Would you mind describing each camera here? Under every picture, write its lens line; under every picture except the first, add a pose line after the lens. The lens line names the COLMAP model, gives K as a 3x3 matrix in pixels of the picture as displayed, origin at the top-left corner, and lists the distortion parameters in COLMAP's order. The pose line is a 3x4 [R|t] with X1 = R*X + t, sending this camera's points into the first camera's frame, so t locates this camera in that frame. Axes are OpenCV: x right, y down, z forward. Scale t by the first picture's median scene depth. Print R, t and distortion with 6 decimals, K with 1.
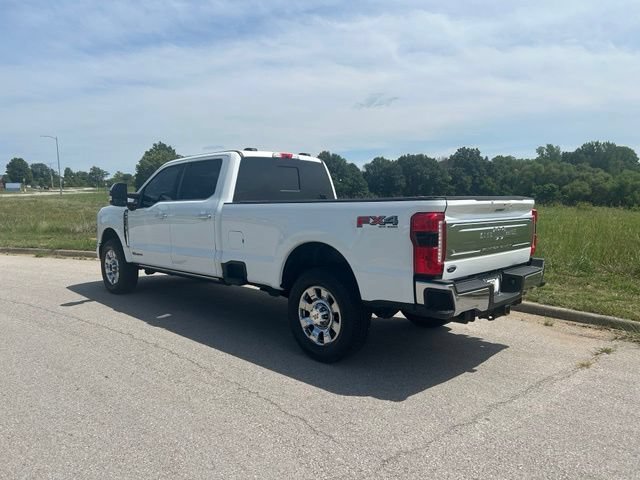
lens RADIAL K [[482.9, 0, 324.1], [0, 482.9, 238.4], [0, 0, 1]] dist [0.067731, -0.083264]
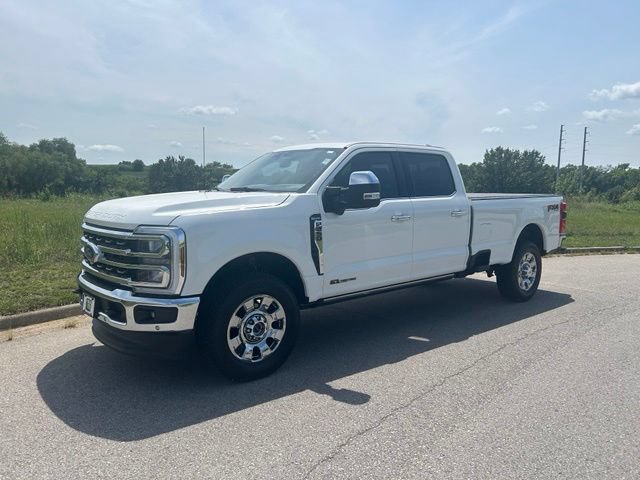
lens RADIAL K [[483.0, 0, 317.2], [0, 483.0, 237.9], [0, 0, 1]] dist [0.064043, -0.076905]
pose [[0.082266, -0.096105, 0.991966, -0.996700], [0.068486, 0.993532, 0.090577, -0.084650], [-0.994254, 0.060484, 0.088316, 0.976371]]
